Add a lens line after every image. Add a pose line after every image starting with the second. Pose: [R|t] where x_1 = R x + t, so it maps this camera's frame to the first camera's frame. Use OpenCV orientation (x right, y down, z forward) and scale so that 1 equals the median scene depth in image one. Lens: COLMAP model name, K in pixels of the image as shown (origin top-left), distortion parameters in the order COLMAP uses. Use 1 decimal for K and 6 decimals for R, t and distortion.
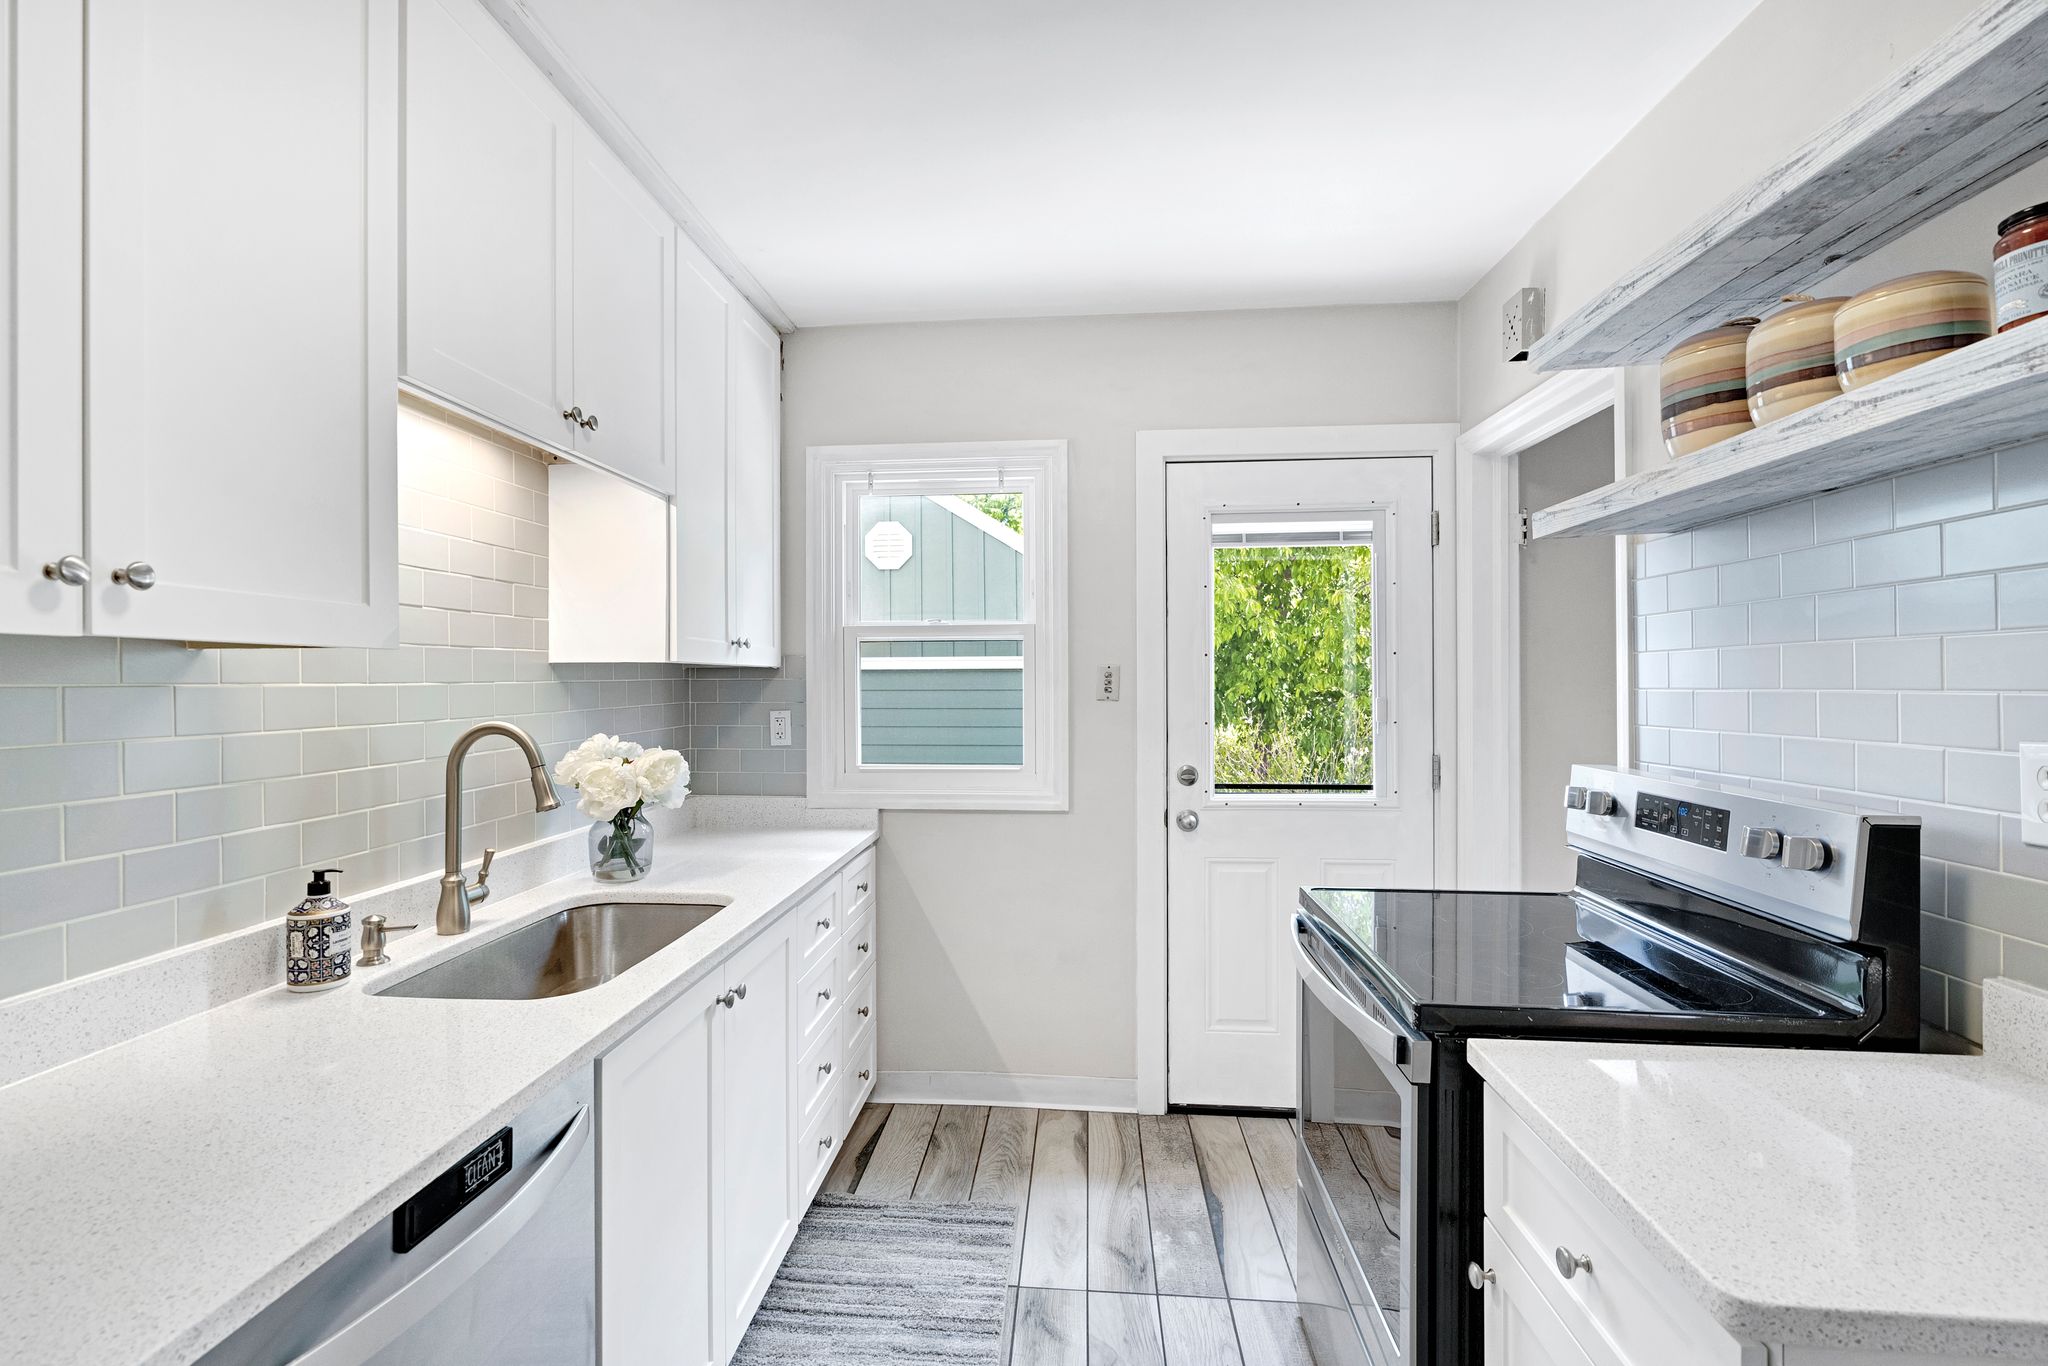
lens RADIAL K [[941.9, 0, 1020.5], [0, 941.9, 683.7], [0, 0, 1]] dist [-0.016858, -0.000915]
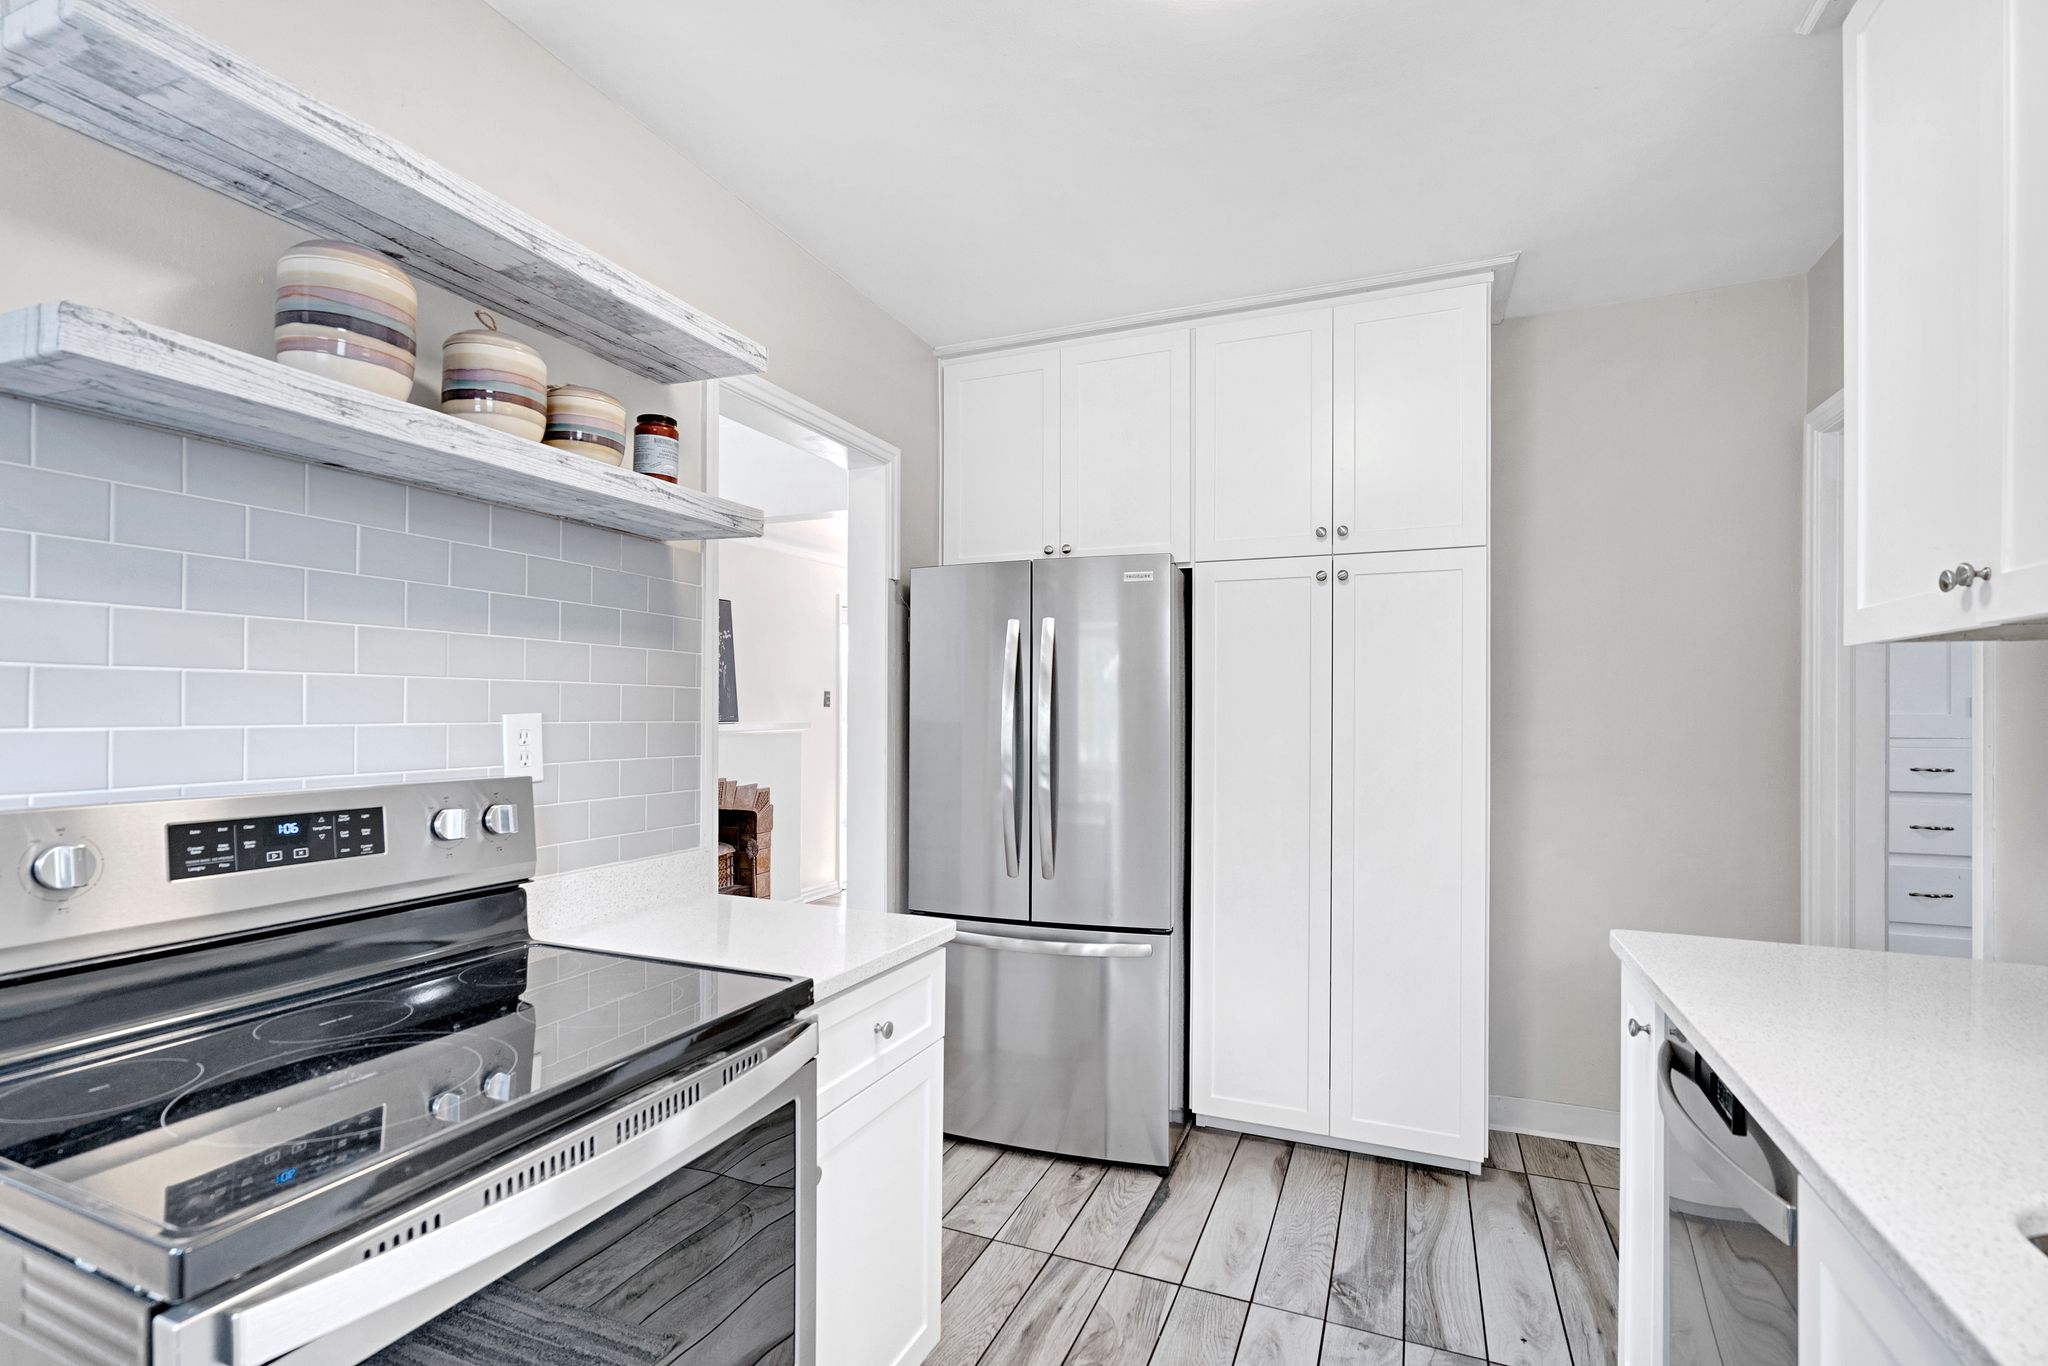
lens RADIAL K [[941.9, 0, 978.0], [0, 941.9, 709.7], [0, 0, 1]] dist [-0.016858, -0.000915]
pose [[-0.936071, -0.003773, 0.351791, -0.088927], [-0.004553, 0.999989, -0.001390, 0.040701], [-0.351782, -0.002902, -0.936078, 1.599075]]
